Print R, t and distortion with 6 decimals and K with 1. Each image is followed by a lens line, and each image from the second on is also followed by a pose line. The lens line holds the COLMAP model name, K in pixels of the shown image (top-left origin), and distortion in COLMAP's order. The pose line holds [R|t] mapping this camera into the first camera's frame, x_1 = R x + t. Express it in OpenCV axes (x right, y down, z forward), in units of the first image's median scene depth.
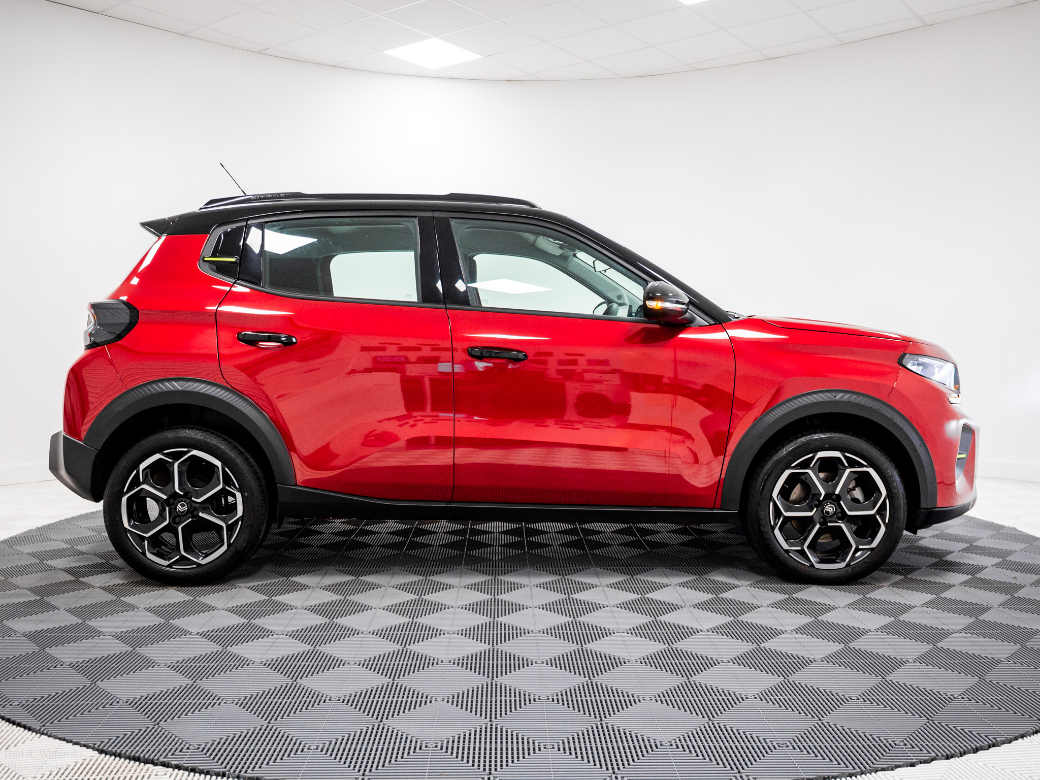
lens RADIAL K [[841.0, 0, 519.4], [0, 841.0, 386.5], [0, 0, 1]] dist [0.017211, 0.005957]
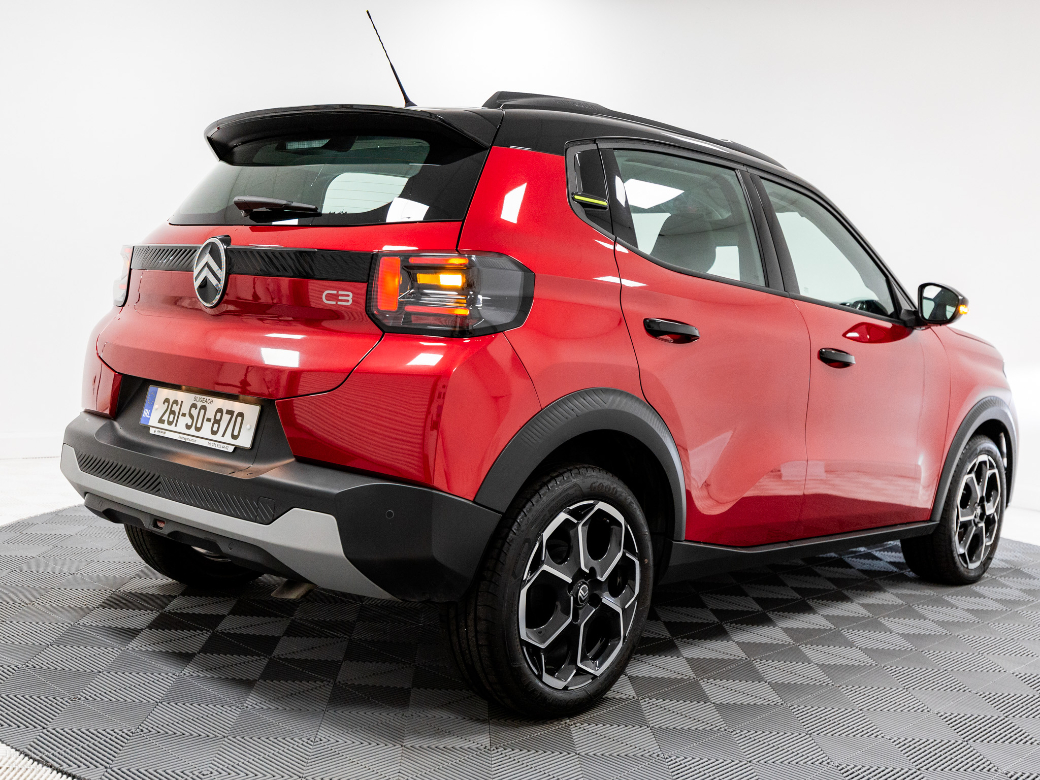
lens RADIAL K [[1139.8, 0, 519.7], [0, 1139.8, 394.5], [0, 0, 1]] dist [0.014124, 0.000000]
pose [[0.684097, -0.010870, 0.729310, -0.477117], [-0.023240, 0.999056, 0.036690, -0.016098], [-0.729021, -0.042049, 0.683199, 0.206664]]
